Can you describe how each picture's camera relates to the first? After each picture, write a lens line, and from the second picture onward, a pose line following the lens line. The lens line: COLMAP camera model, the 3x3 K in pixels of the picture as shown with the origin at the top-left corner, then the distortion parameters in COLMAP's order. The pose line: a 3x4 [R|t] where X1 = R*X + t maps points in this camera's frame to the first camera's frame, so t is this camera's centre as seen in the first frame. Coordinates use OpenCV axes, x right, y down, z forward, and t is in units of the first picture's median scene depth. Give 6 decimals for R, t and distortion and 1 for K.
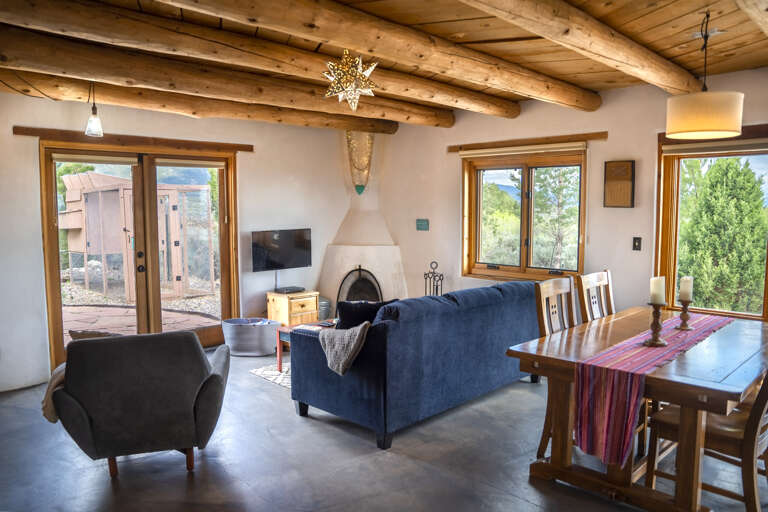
lens RADIAL K [[561.7, 0, 359.9], [0, 561.7, 257.8], [0, 0, 1]] dist [-0.156533, 0.130135]
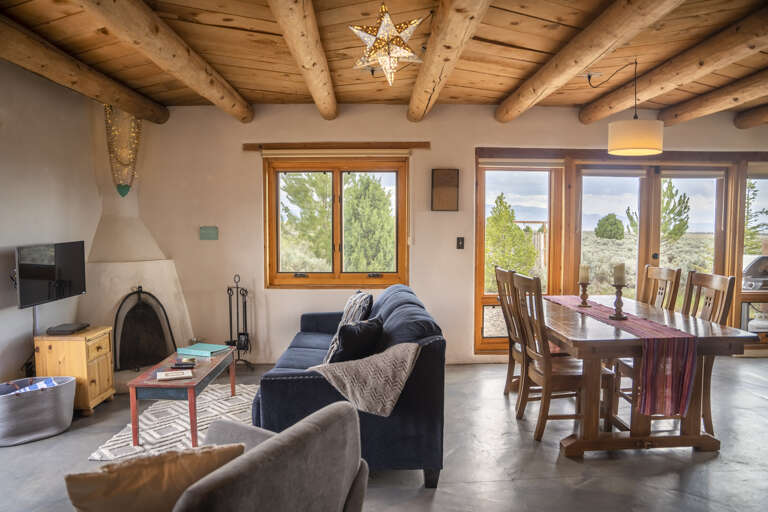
lens RADIAL K [[543.1, 0, 384.0], [0, 543.1, 256.0], [0, 0, 1]] dist [-0.215454, 0.210507]
pose [[0.677553, -0.045841, 0.734044, -0.330461], [0.064561, 0.997910, 0.002727, -0.009733], [-0.732635, 0.045543, 0.679096, 0.276809]]
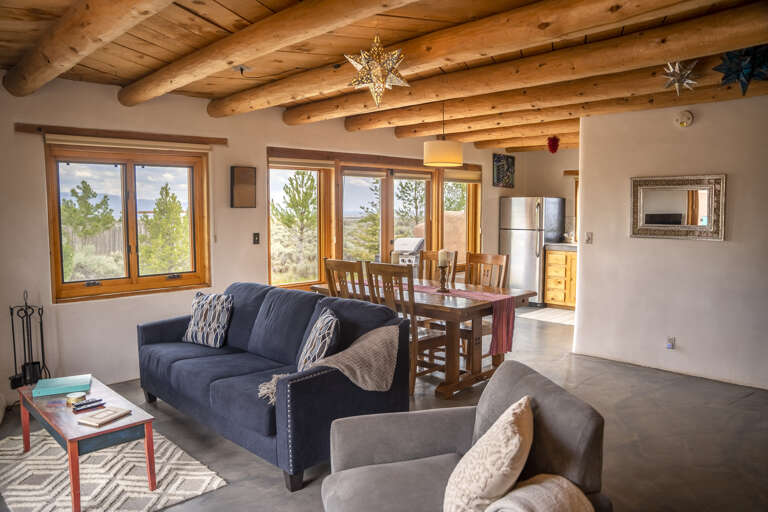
lens RADIAL K [[561.7, 0, 359.9], [0, 561.7, 257.8], [0, 0, 1]] dist [-0.156533, 0.130135]
pose [[0.006194, -0.087930, 0.996107, -0.540081], [0.092292, 0.991925, 0.086987, -0.053758], [-0.995713, 0.091394, 0.014259, 0.595730]]
